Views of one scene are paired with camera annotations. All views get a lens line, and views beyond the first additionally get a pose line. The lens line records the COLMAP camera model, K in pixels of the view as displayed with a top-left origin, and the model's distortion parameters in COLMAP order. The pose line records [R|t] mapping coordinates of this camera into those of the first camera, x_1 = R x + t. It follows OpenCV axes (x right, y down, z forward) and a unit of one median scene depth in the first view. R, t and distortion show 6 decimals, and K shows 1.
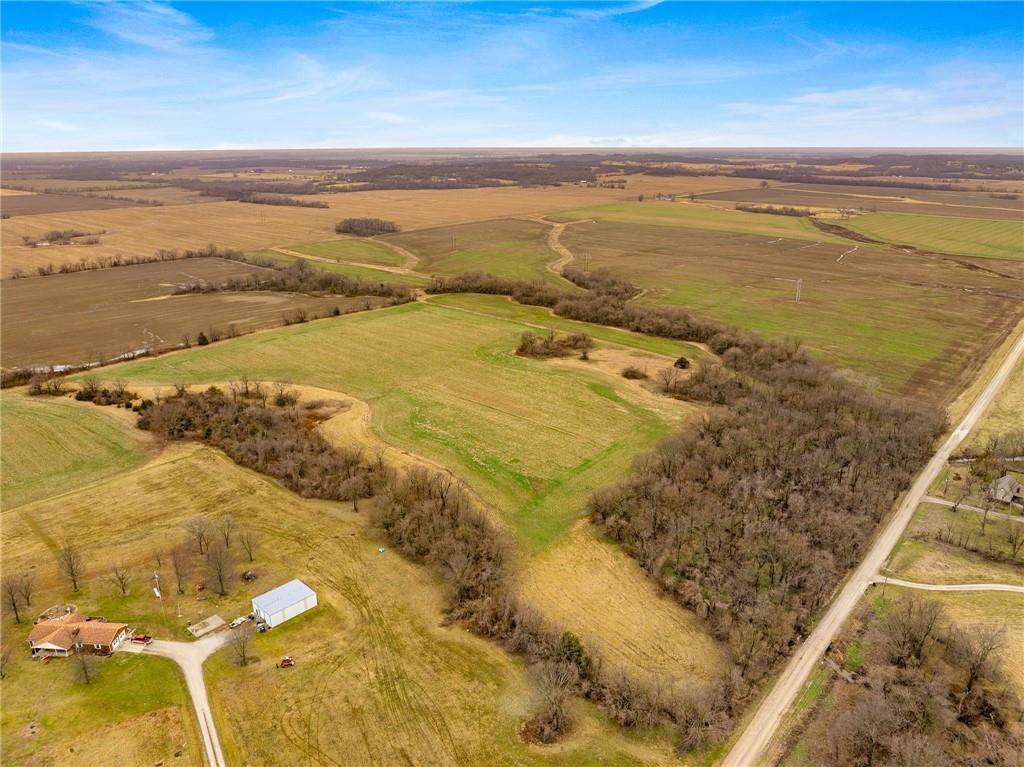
lens RADIAL K [[729.4, 0, 512.0], [0, 729.4, 383.5], [0, 0, 1]] dist [-0.029407, -0.000356]
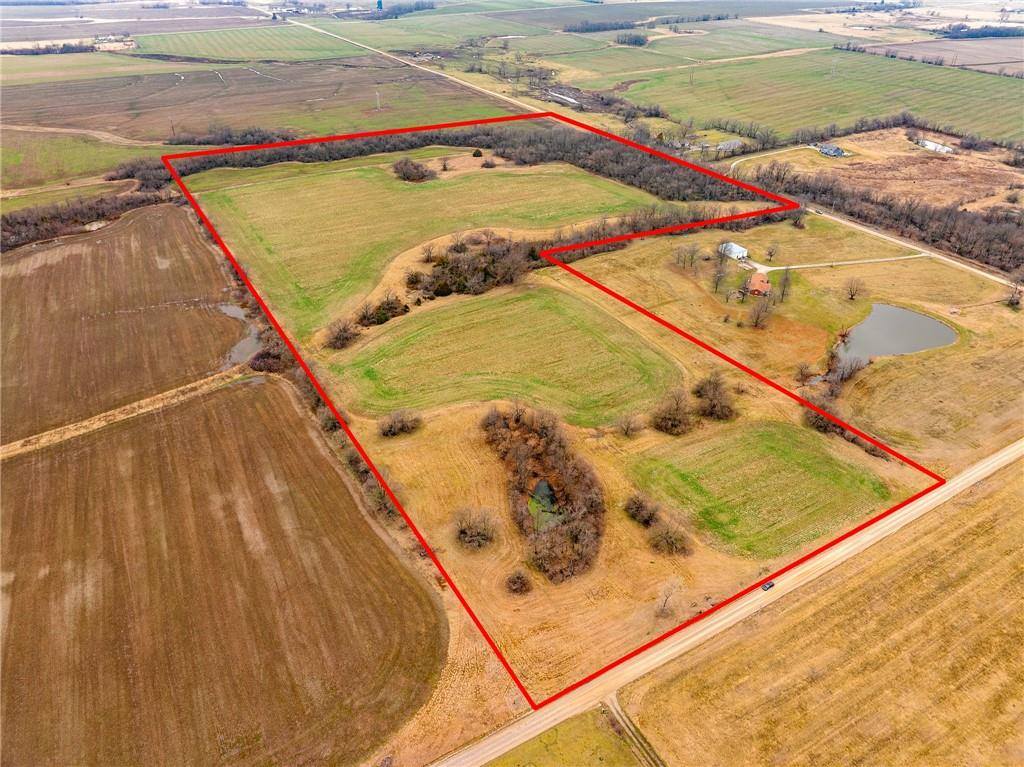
lens RADIAL K [[662.3, 0, 512.0], [0, 662.3, 383.5], [0, 0, 1]] dist [0.005928, 0.001814]
pose [[0.297236, -0.531682, 0.793073, -1.264933], [0.301979, 0.840325, 0.450182, -0.257115], [-0.905792, 0.105681, 0.410331, 0.443106]]
